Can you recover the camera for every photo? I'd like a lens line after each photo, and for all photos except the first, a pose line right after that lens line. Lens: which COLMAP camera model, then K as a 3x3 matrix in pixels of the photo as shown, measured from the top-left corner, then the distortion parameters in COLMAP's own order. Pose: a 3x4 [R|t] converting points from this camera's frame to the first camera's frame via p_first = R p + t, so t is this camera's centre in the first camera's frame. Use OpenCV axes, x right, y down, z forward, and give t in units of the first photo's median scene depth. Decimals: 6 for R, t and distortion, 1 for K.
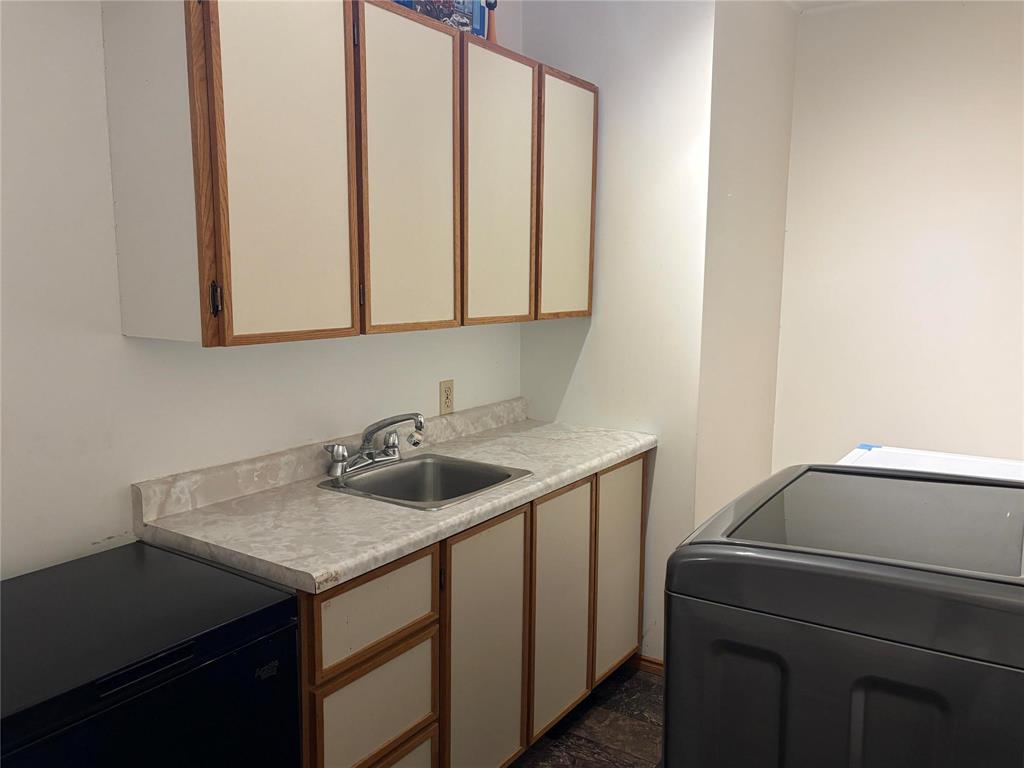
lens RADIAL K [[813.7, 0, 509.1], [0, 813.7, 383.9], [0, 0, 1]] dist [0.110424, -0.207694]
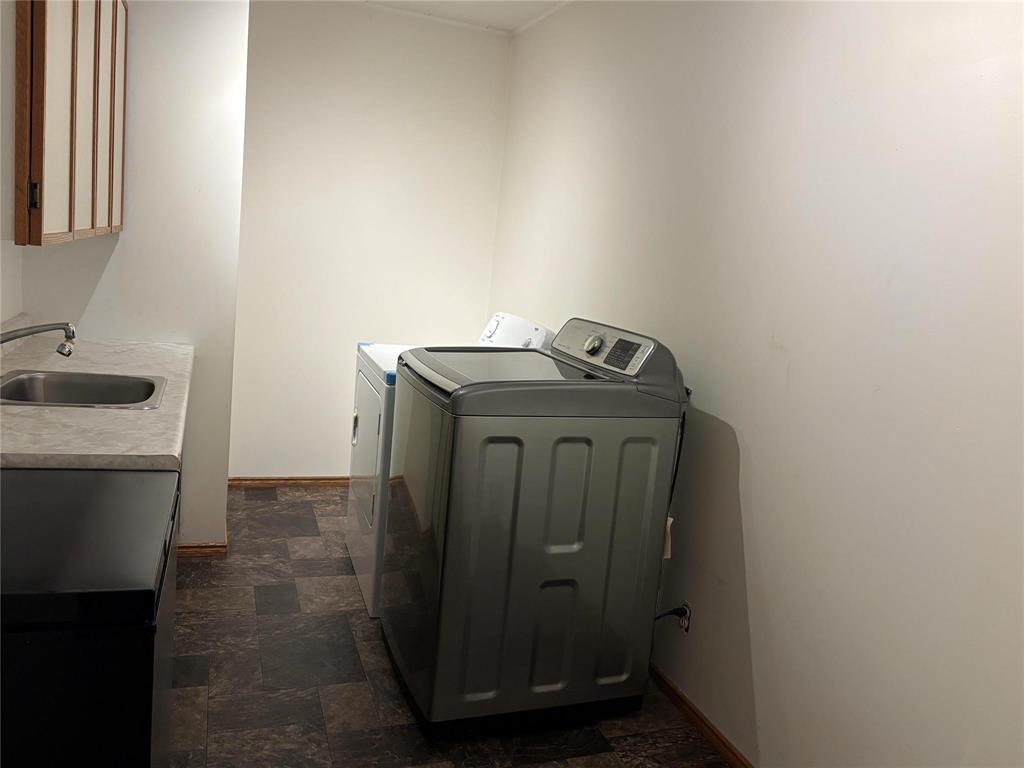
lens RADIAL K [[813.7, 0, 509.1], [0, 813.7, 383.9], [0, 0, 1]] dist [0.110424, -0.207694]
pose [[0.609351, -0.080874, 0.788765, -0.697448], [0.015094, 0.995788, 0.090440, 0.033430], [-0.792757, -0.043204, 0.608005, -0.034004]]
